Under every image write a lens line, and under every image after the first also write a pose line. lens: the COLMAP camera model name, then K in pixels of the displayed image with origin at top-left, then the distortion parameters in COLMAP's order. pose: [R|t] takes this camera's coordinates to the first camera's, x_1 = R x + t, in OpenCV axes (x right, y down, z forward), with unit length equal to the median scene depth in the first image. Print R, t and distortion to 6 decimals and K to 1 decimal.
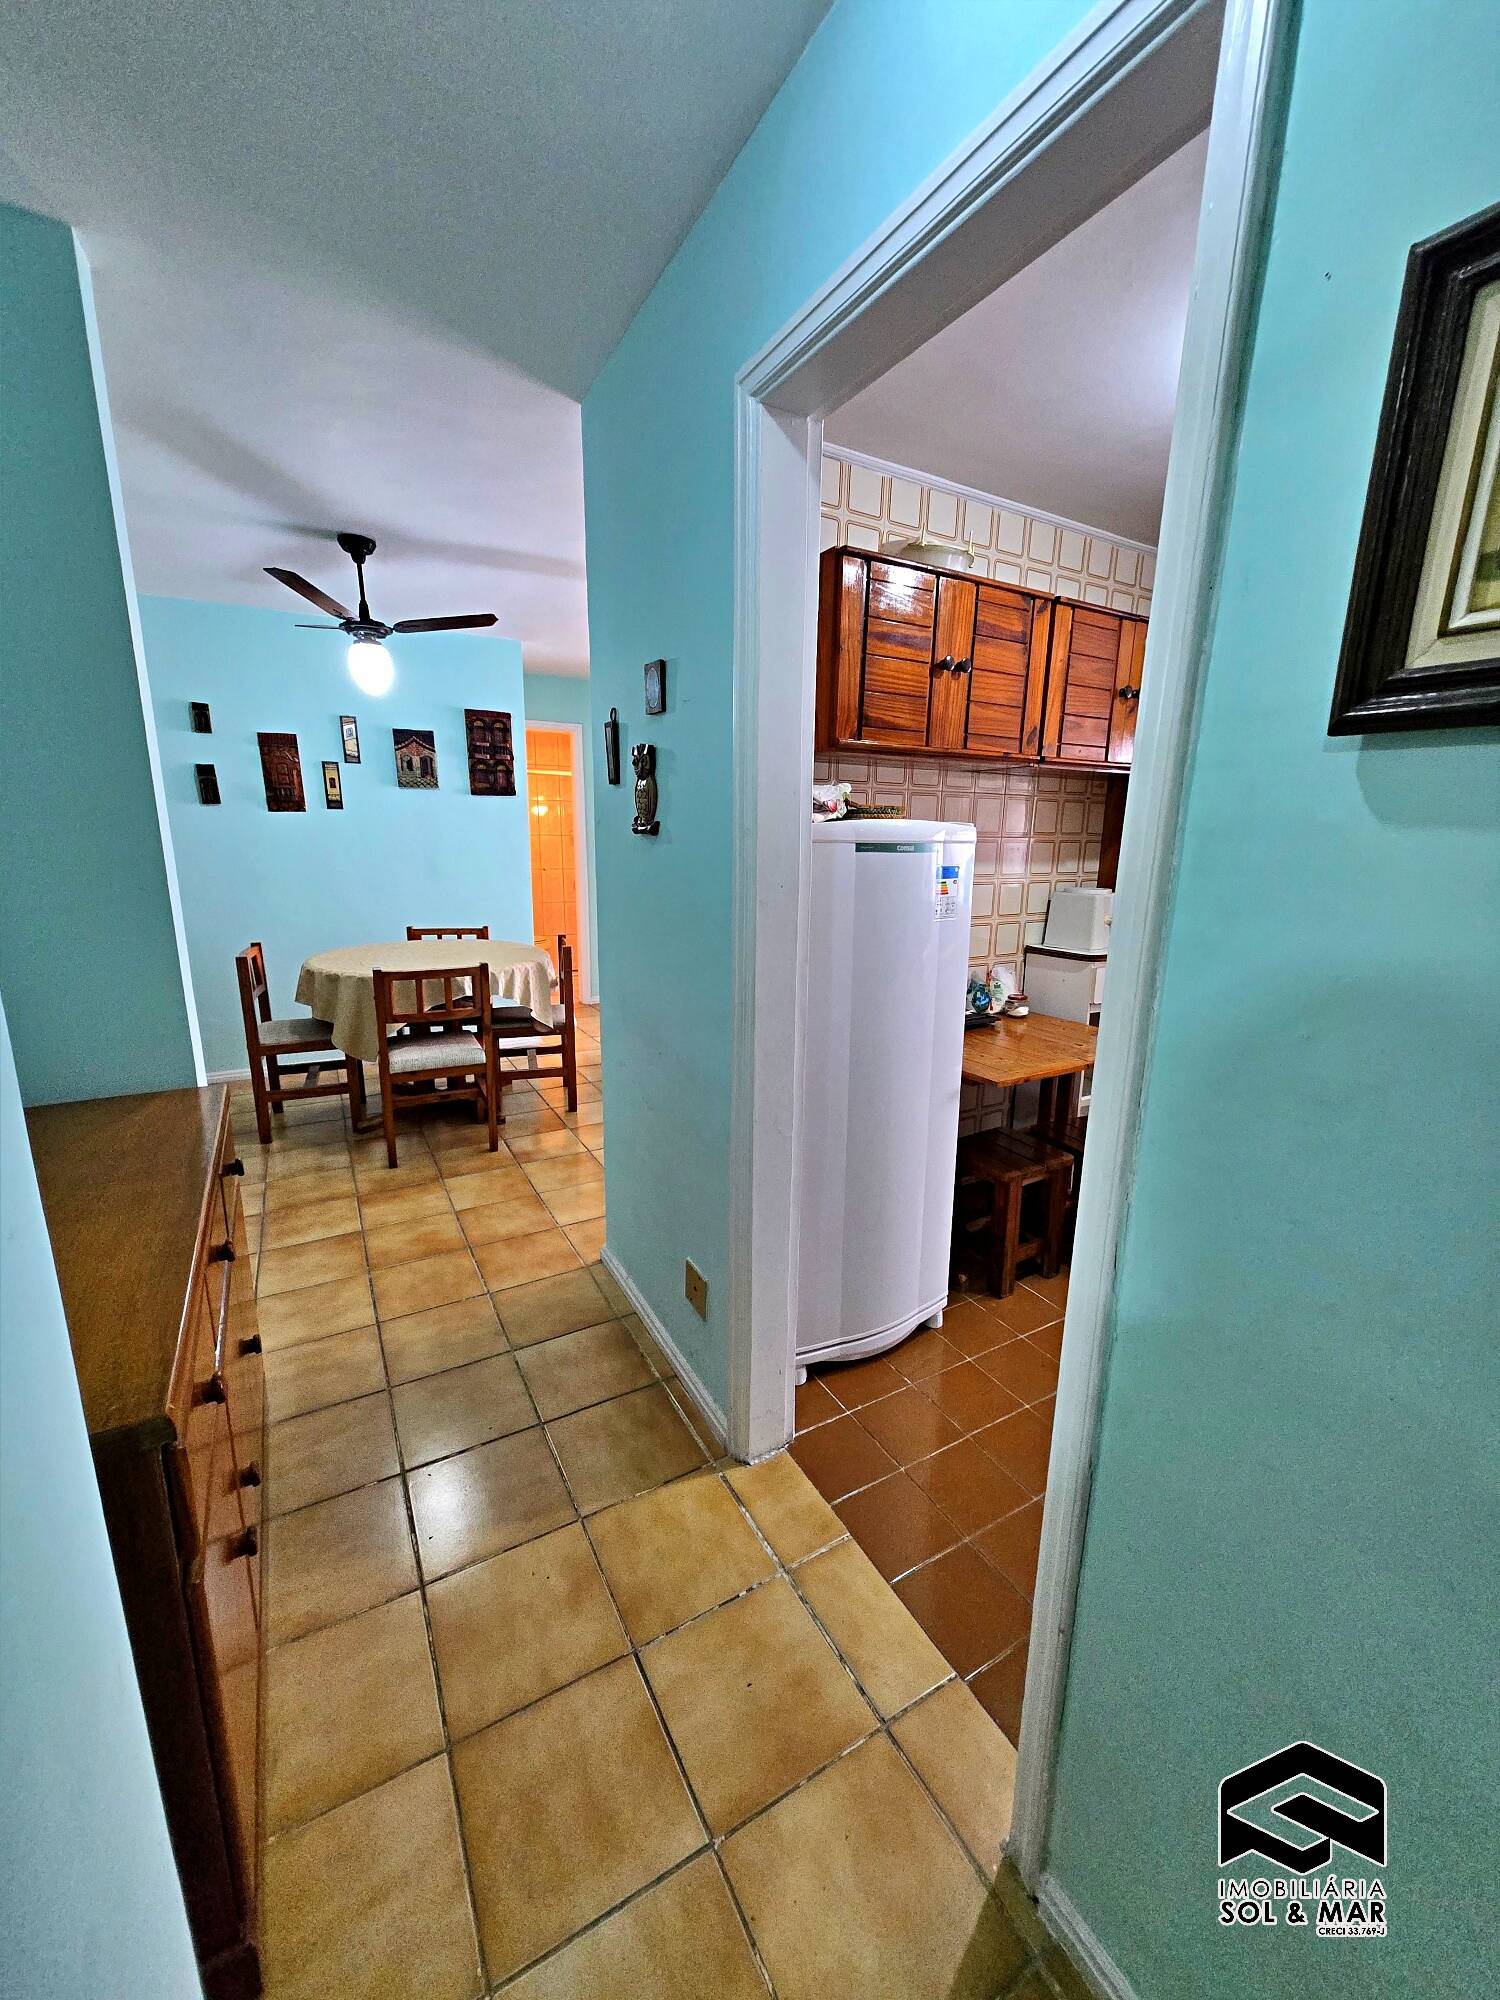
lens RADIAL K [[776.7, 0, 766.3], [0, 776.7, 1004.2], [0, 0, 1]] dist [0.002651, -0.000739]
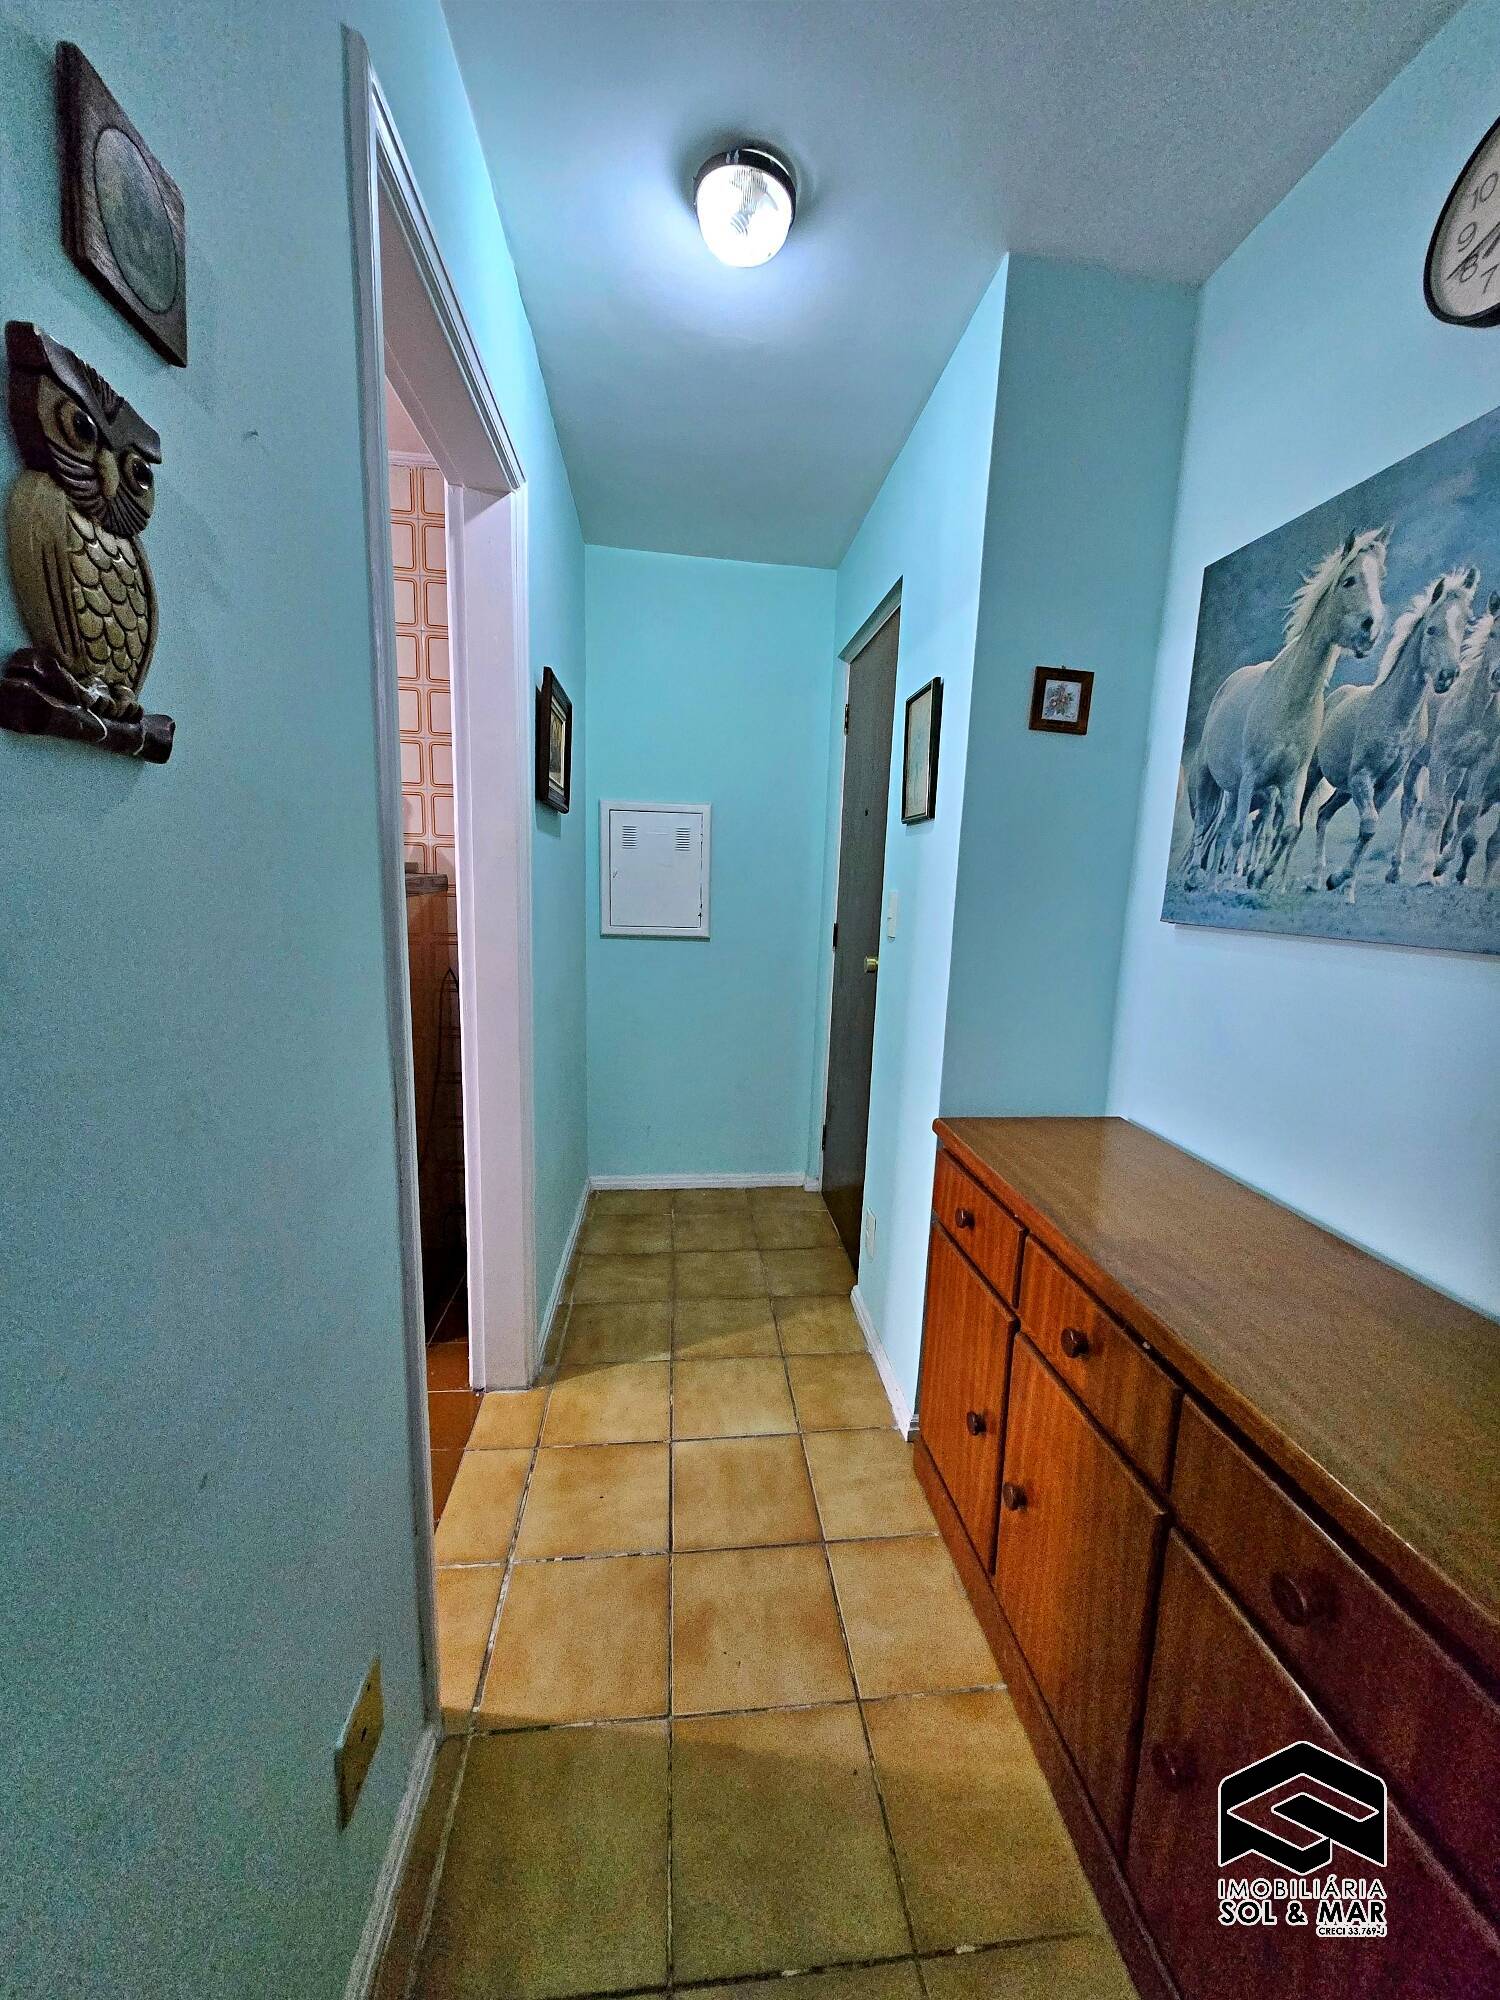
lens RADIAL K [[776.7, 0, 759.6], [0, 776.7, 1005.0], [0, 0, 1]] dist [0.002651, -0.000739]
pose [[-0.910680, -0.116303, 0.396402, -0.216625], [0.043732, 0.927020, 0.372454, -0.105605], [-0.410790, 0.356522, -0.839133, 0.544857]]
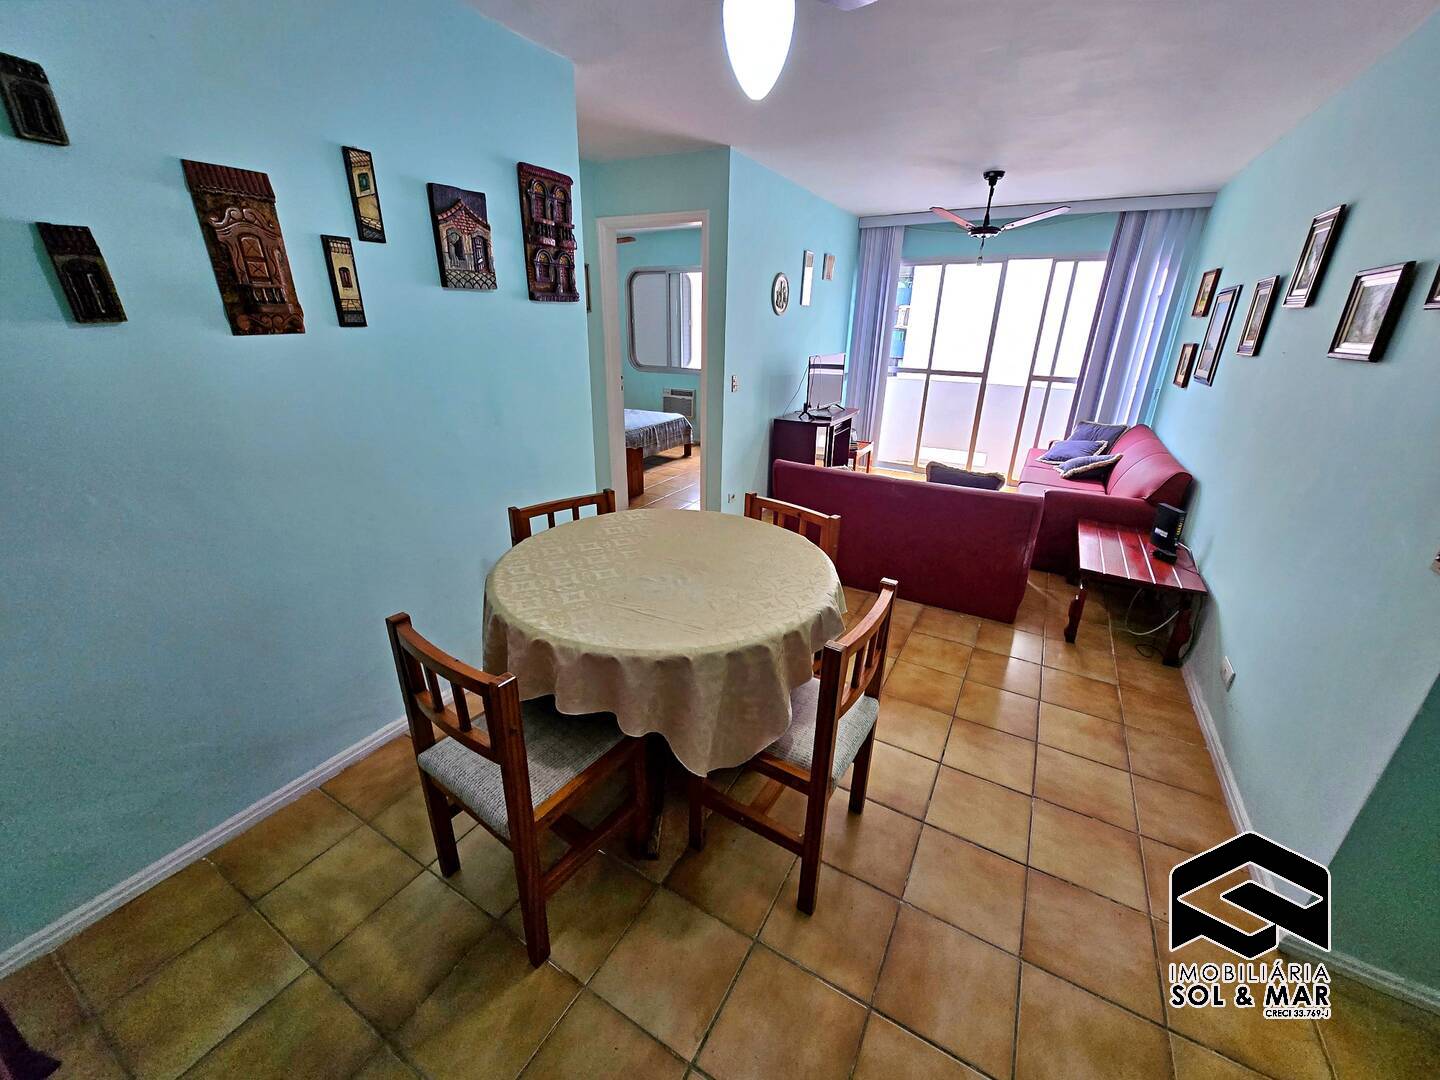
lens RADIAL K [[559.2, 0, 722.3], [0, 559.2, 532.8], [0, 0, 1]] dist [0.002651, -0.000739]
pose [[0.867116, -0.178690, 0.464952, -0.565737], [0.105582, 0.978164, 0.179021, -0.156628], [-0.486788, -0.106142, 0.867047, 0.526732]]
